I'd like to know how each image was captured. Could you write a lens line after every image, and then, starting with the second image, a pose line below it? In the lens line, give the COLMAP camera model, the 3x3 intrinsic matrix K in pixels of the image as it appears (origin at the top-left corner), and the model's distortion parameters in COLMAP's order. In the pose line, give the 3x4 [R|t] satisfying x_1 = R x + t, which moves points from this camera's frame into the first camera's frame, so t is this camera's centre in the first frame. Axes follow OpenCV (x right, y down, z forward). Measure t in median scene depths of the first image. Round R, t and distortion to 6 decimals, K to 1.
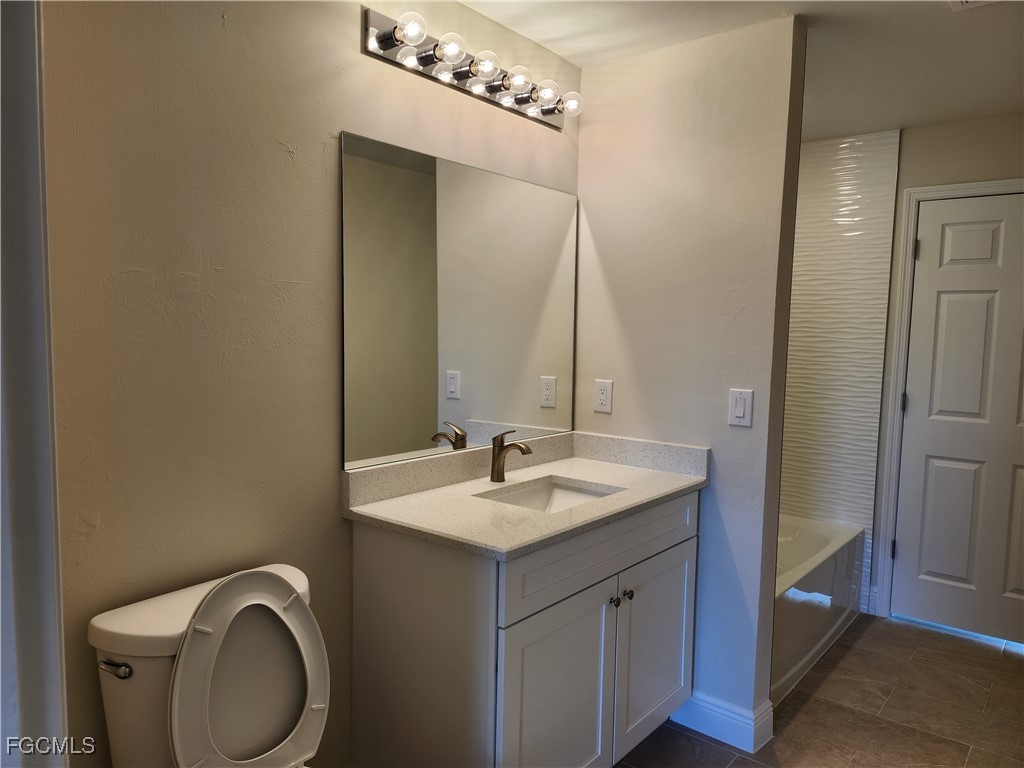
lens RADIAL K [[714.2, 0, 517.9], [0, 714.2, 379.3], [0, 0, 1]] dist [0.072060, -0.077660]
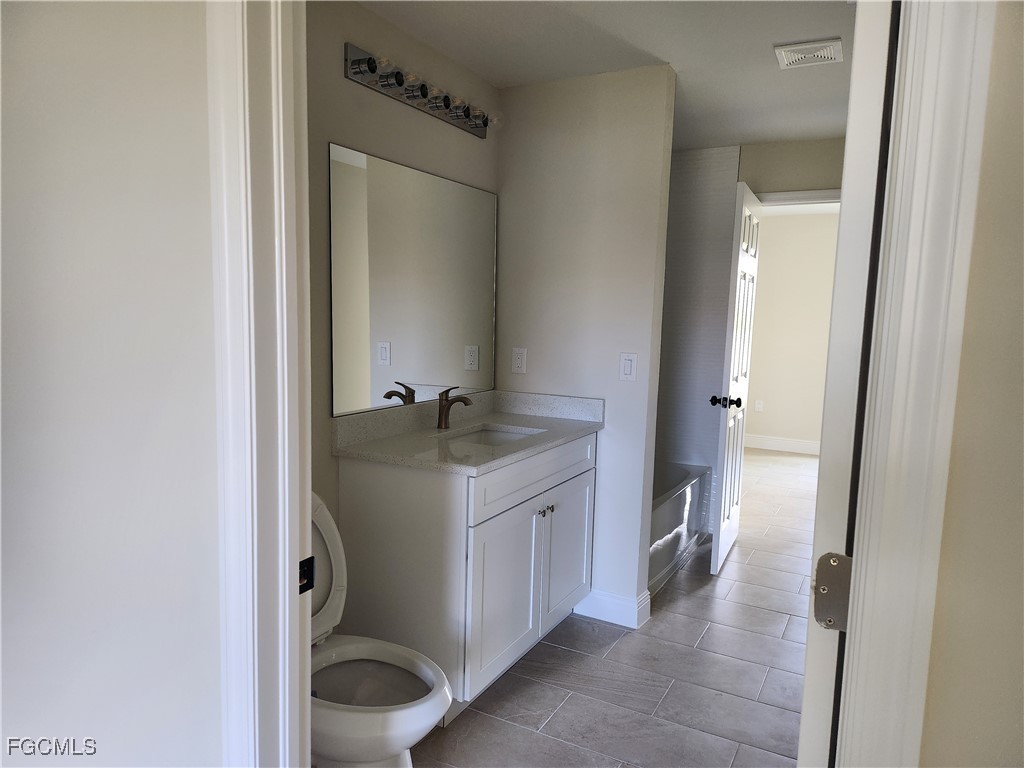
lens RADIAL K [[714.2, 0, 502.4], [0, 714.2, 388.3], [0, 0, 1]] dist [0.072060, -0.077660]
pose [[0.984115, -0.018316, 0.176584, -0.137730], [0.011483, 0.999148, 0.039641, 0.024038], [-0.177159, -0.036983, 0.983487, -0.223689]]
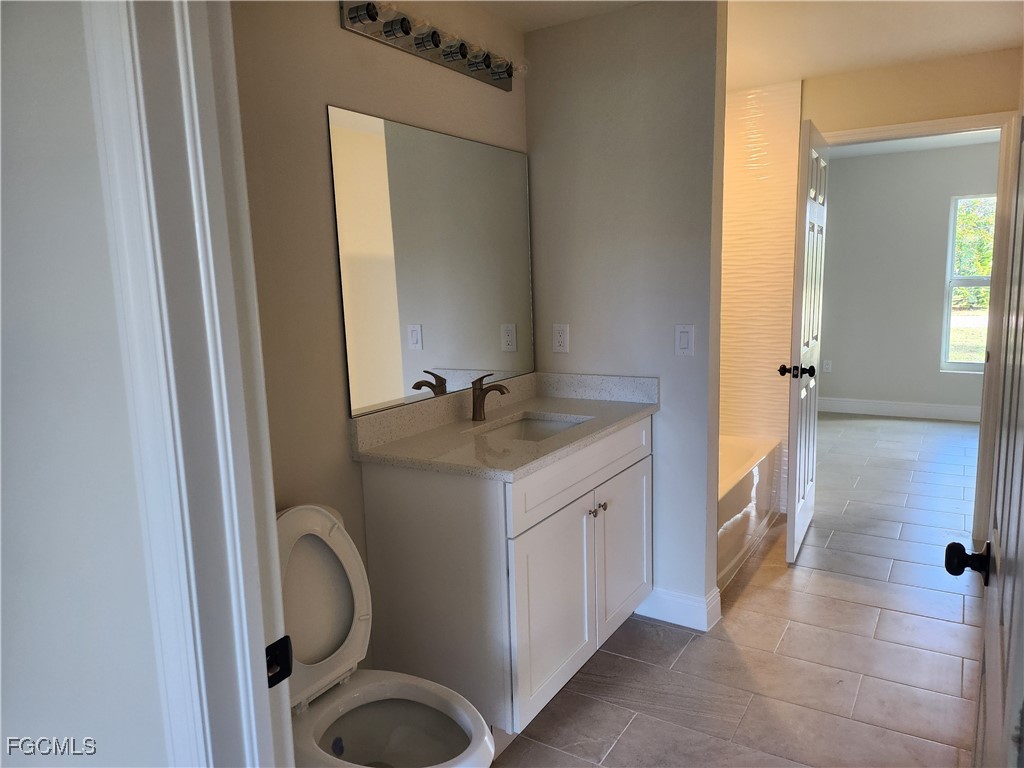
lens RADIAL K [[714.2, 0, 509.4], [0, 714.2, 381.9], [0, 0, 1]] dist [0.072060, -0.077660]
pose [[0.990956, -0.072939, 0.112628, -0.096492], [0.064858, 0.995160, 0.073829, 0.003636], [-0.117468, -0.065857, 0.990891, -0.099196]]
